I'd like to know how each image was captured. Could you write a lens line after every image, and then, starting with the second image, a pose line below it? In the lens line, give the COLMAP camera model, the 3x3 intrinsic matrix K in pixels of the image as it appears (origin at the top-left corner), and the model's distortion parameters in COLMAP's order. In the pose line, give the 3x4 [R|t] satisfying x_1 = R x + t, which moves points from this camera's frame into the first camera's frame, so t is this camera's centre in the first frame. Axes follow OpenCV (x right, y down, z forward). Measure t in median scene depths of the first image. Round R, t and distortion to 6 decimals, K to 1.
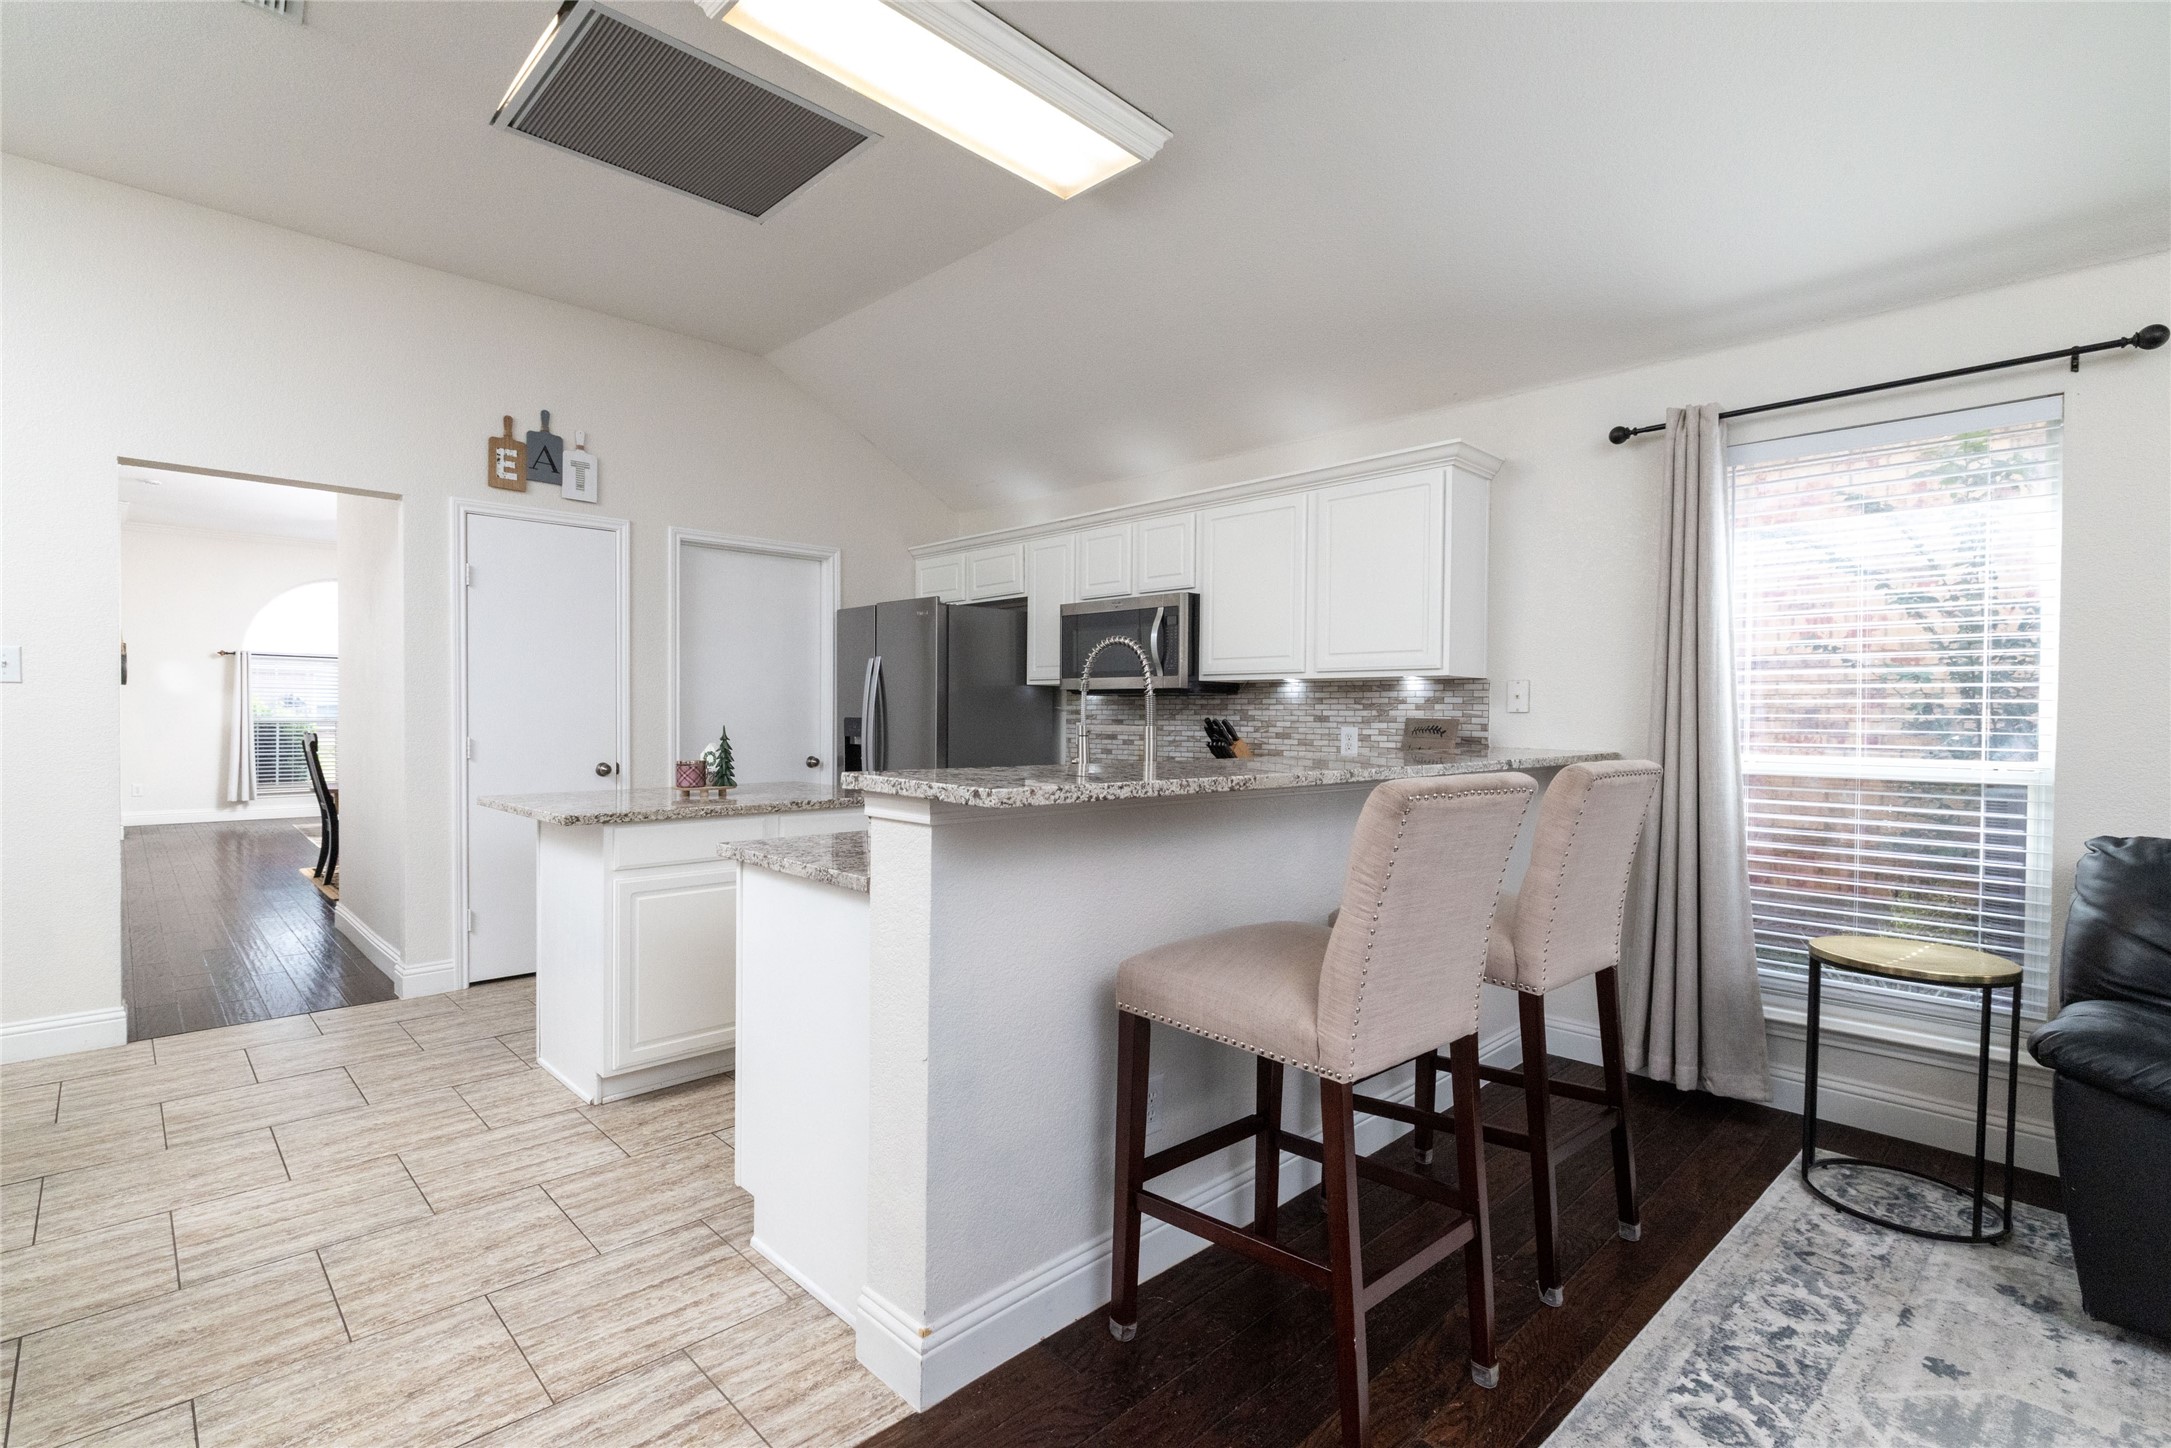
lens RADIAL K [[998.3, 0, 1085.5], [0, 998.3, 724.0], [0, 0, 1]] dist [-0.002382, -0.000334]
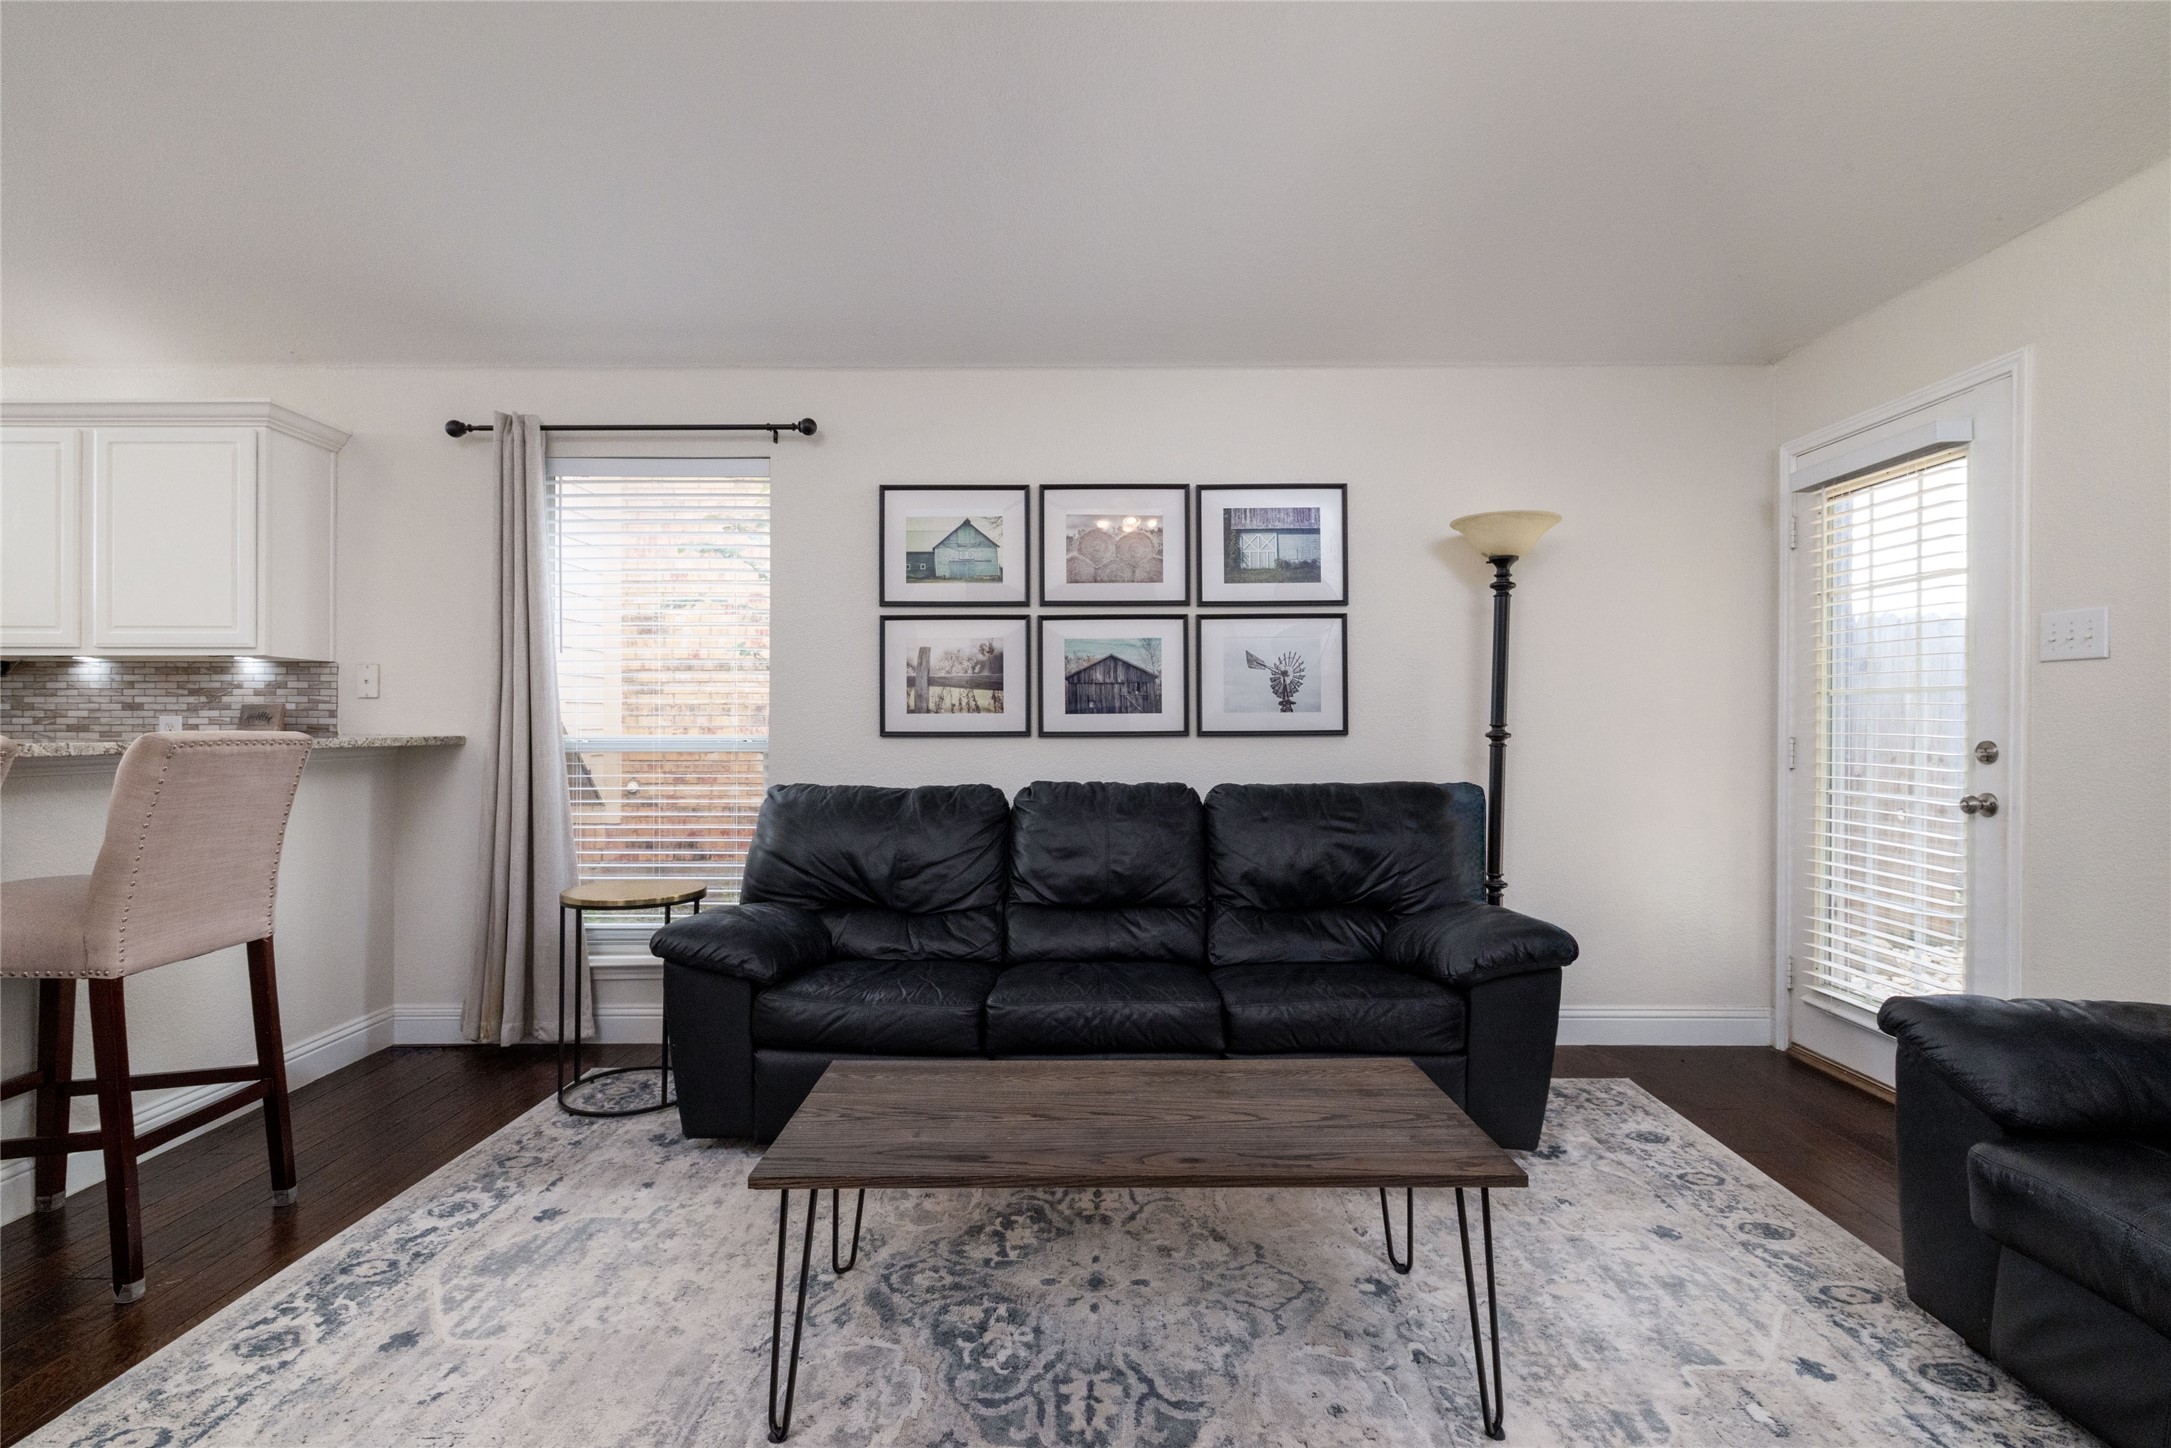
lens RADIAL K [[1015.4, 0, 1085.5], [0, 1015.4, 724.0], [0, 0, 1]] dist [0.000490, 0.000484]
pose [[0.697020, -0.010648, 0.716973, 0.245872], [0.013391, 0.999909, 0.001832, 0.024590], [-0.716927, 0.008324, 0.697099, -0.211077]]
